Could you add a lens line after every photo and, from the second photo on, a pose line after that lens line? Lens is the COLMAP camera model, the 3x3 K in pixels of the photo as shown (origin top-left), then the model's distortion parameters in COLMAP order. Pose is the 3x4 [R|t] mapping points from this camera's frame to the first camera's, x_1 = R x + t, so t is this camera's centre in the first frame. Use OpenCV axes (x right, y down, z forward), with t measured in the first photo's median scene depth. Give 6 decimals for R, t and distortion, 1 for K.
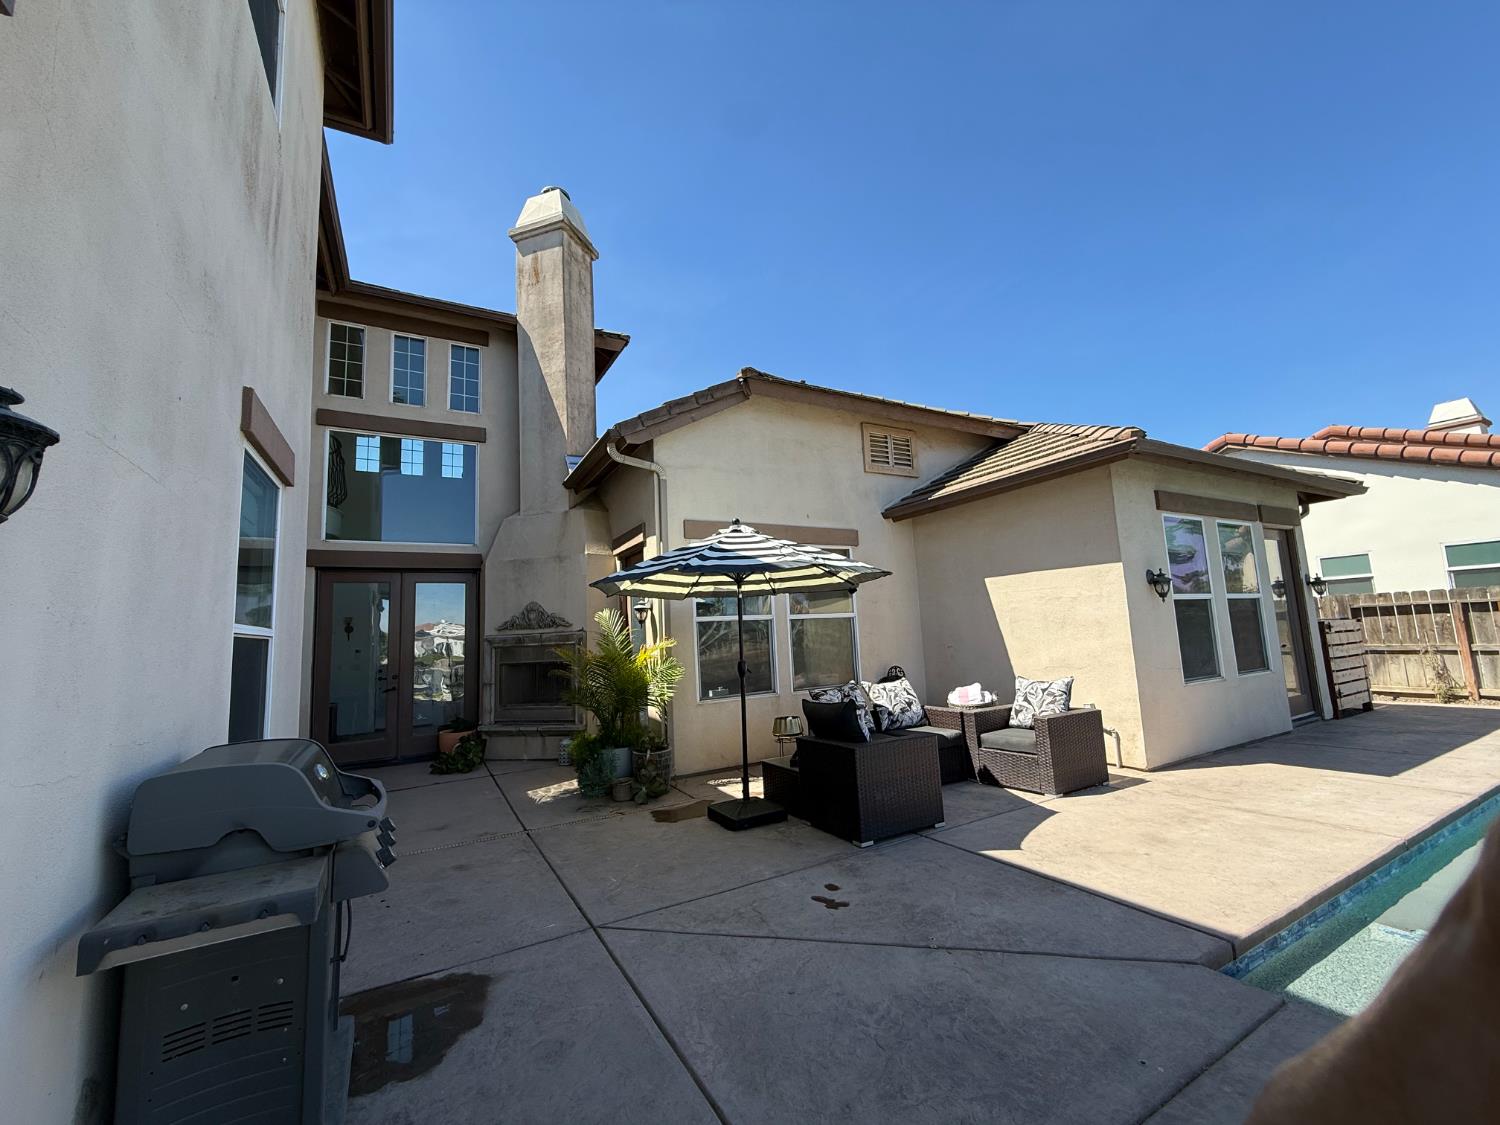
lens RADIAL K [[602.9, 0, 743.0], [0, 602.9, 561.0], [0, 0, 1]] dist [0.001581, 0.000042]
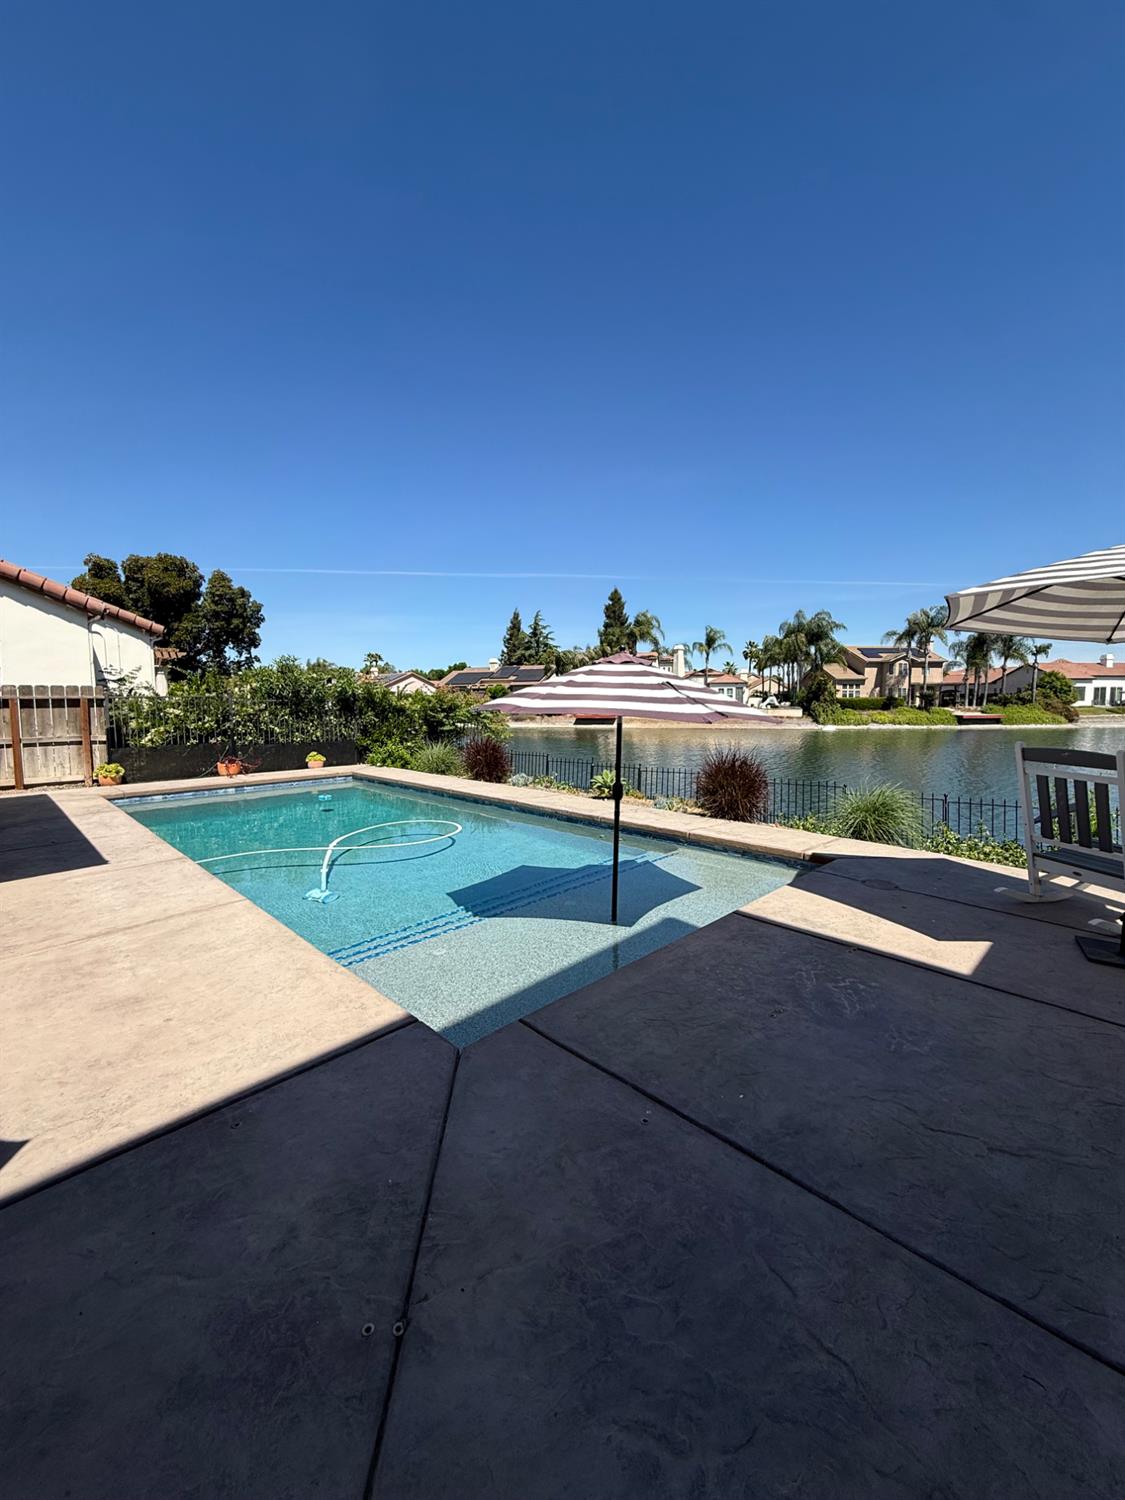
lens RADIAL K [[593.7, 0, 562.5], [0, 593.7, 750.0], [0, 0, 1]] dist [-0.006842, 0.000027]
pose [[-0.279403, -0.032548, 0.959622, -0.133512], [-0.096412, 0.995325, 0.005688, 0.135064], [-0.955321, -0.090929, -0.281235, 0.877473]]
